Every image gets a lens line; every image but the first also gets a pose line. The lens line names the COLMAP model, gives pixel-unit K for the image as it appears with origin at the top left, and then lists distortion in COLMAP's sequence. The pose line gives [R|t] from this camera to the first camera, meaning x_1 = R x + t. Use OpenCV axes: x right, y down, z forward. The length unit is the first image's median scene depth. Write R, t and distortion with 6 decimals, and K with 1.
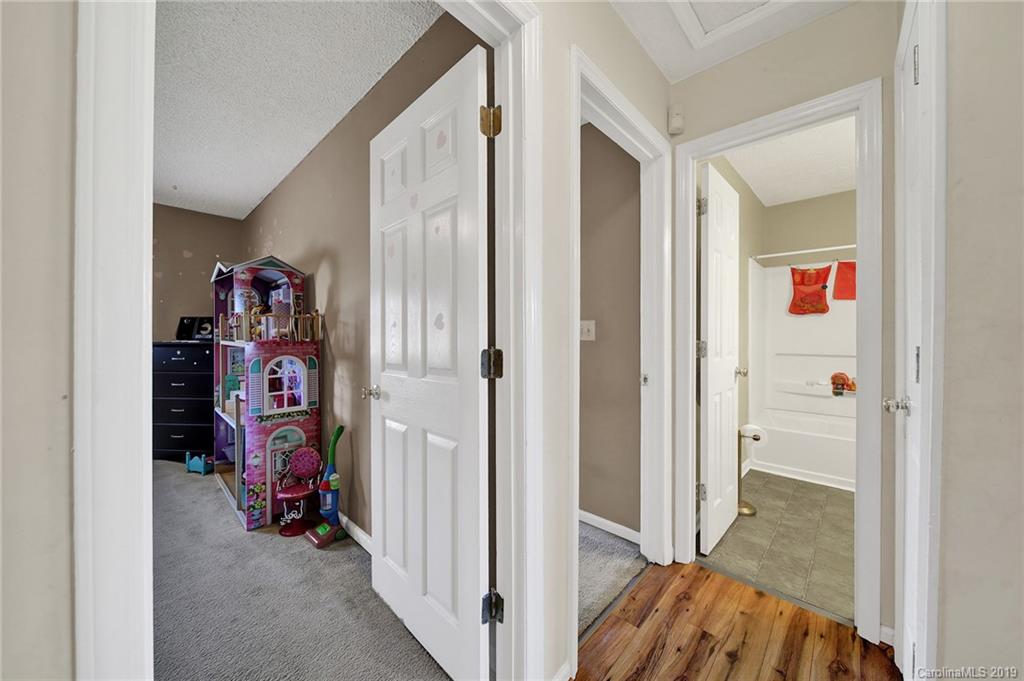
lens RADIAL K [[364.5, 0, 507.1], [0, 364.5, 334.3], [0, 0, 1]] dist [-0.000905, -0.001756]
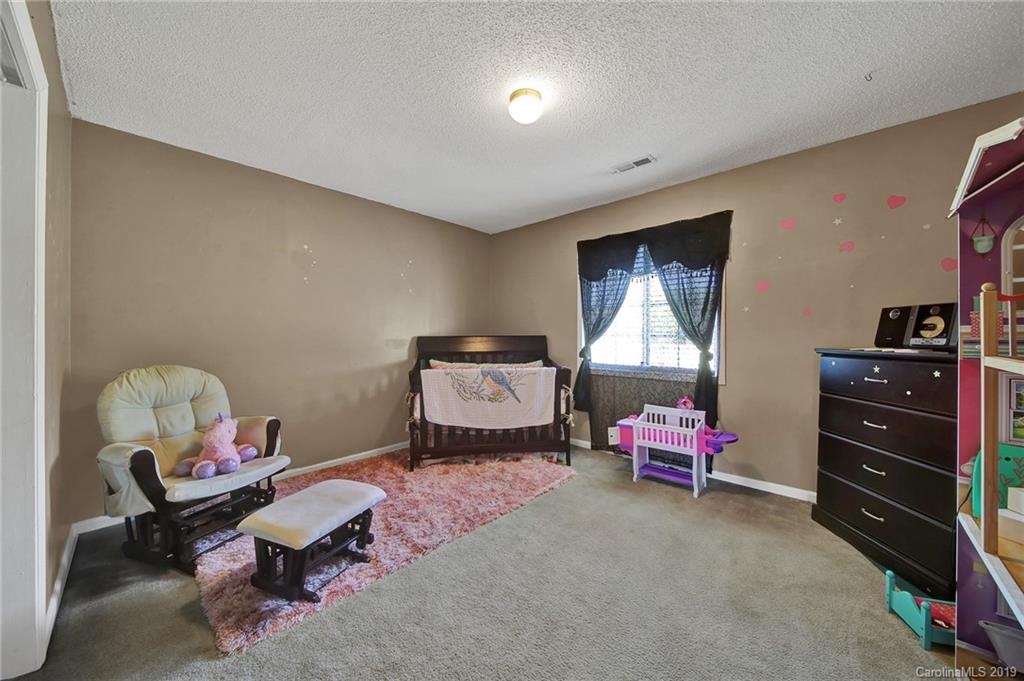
lens RADIAL K [[364.5, 0, 512.2], [0, 364.5, 331.7], [0, 0, 1]] dist [-0.000905, -0.001756]
pose [[0.028575, -0.003649, -0.999585, -0.360013], [-0.009580, 0.999946, -0.003925, -0.000809], [0.999546, 0.009688, 0.028539, 0.424460]]
